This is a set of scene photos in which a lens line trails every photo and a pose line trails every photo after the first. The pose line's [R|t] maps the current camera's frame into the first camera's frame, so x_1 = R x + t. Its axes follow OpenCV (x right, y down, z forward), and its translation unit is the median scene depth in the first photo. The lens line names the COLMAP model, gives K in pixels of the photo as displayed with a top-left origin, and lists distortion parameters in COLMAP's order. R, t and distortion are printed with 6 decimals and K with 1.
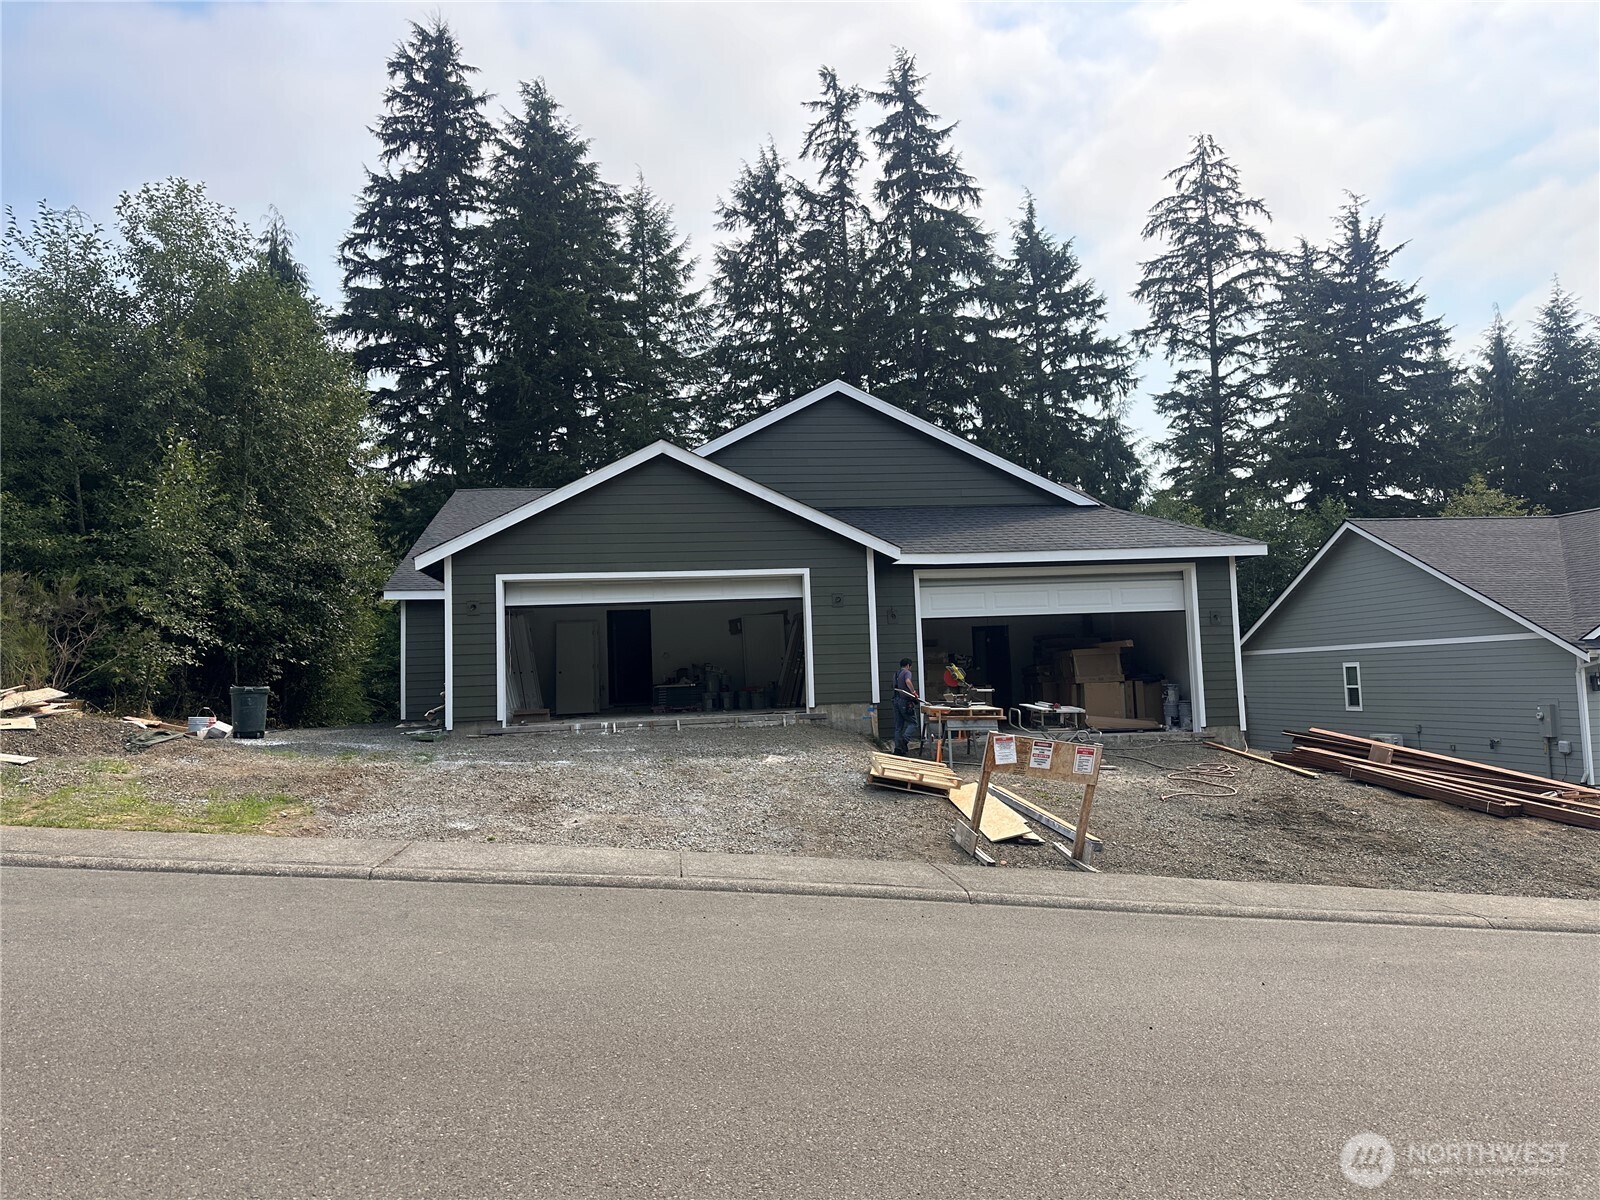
lens RADIAL K [[1097.4, 0, 789.1], [0, 1097.4, 606.8], [0, 0, 1]] dist [0.021837, -0.045851]
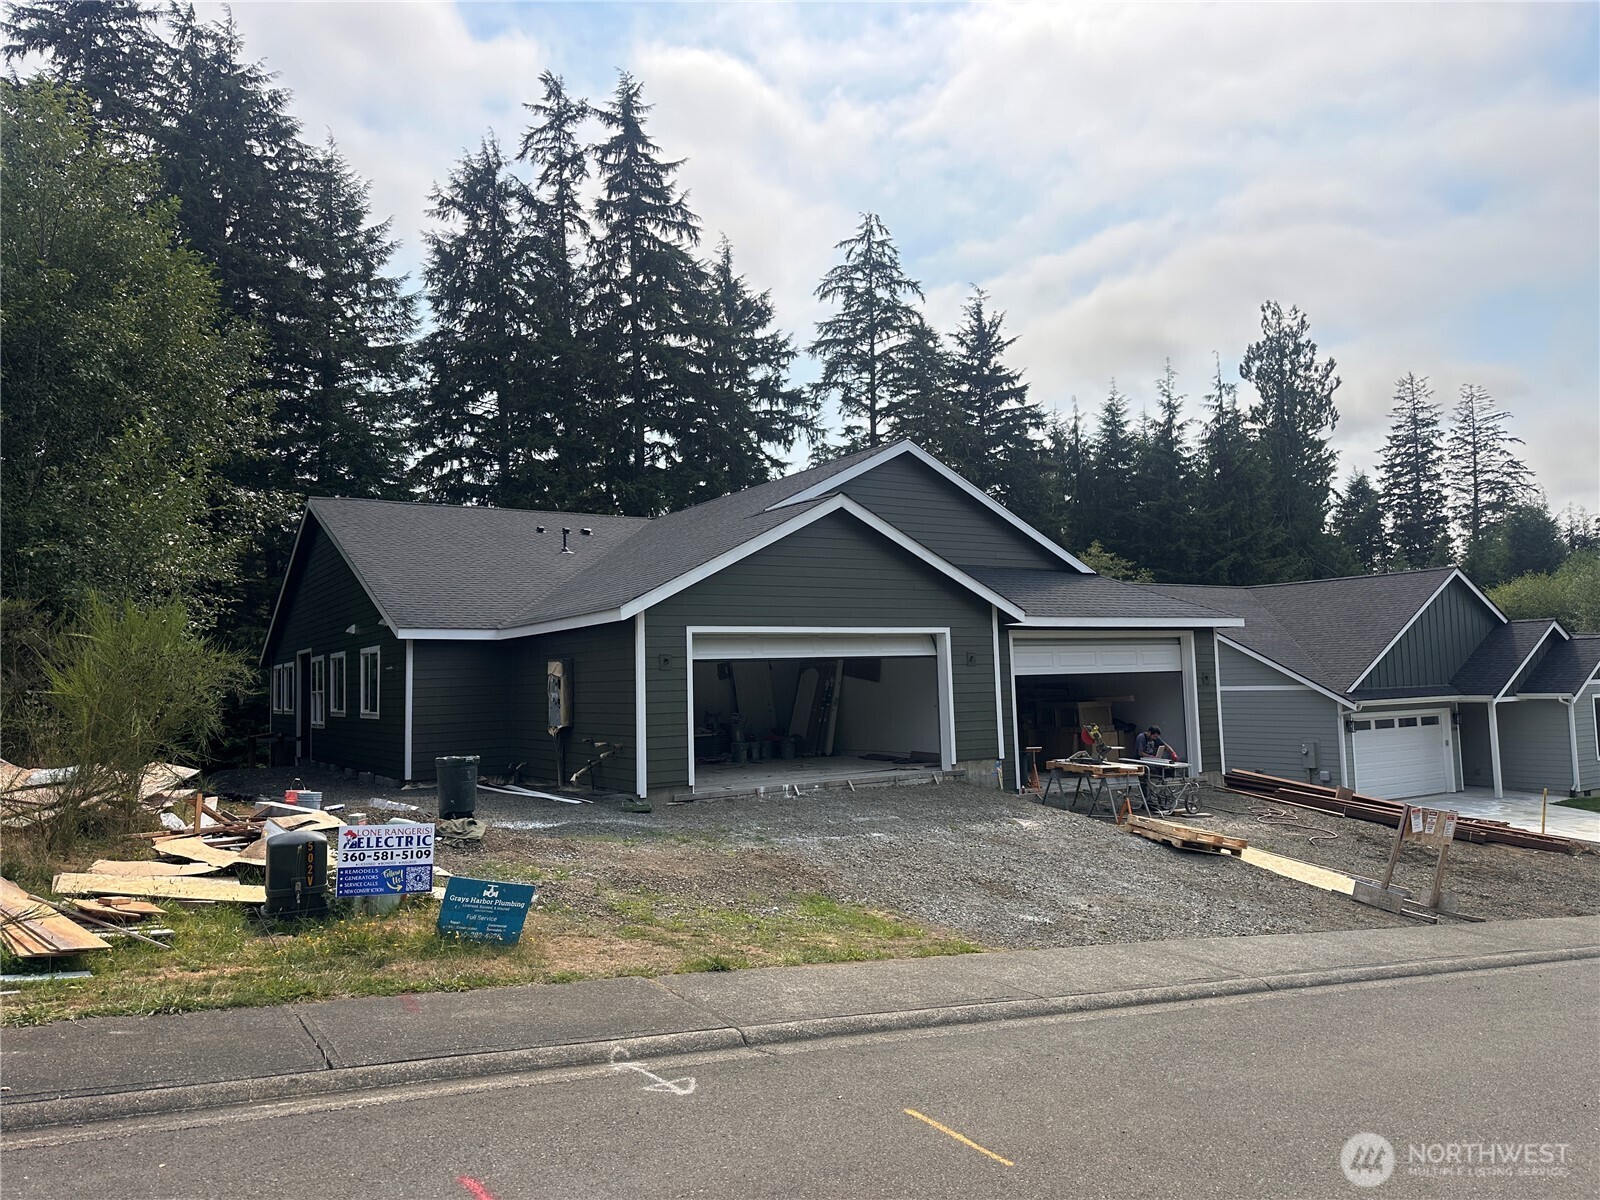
lens RADIAL K [[1097.4, 0, 794.0], [0, 1097.4, 601.3], [0, 0, 1]] dist [0.021837, -0.045851]
pose [[0.902596, 0.043257, 0.428310, -0.167915], [-0.035043, 0.999020, -0.027048, -0.008072], [-0.429060, 0.009405, 0.903227, 0.040499]]
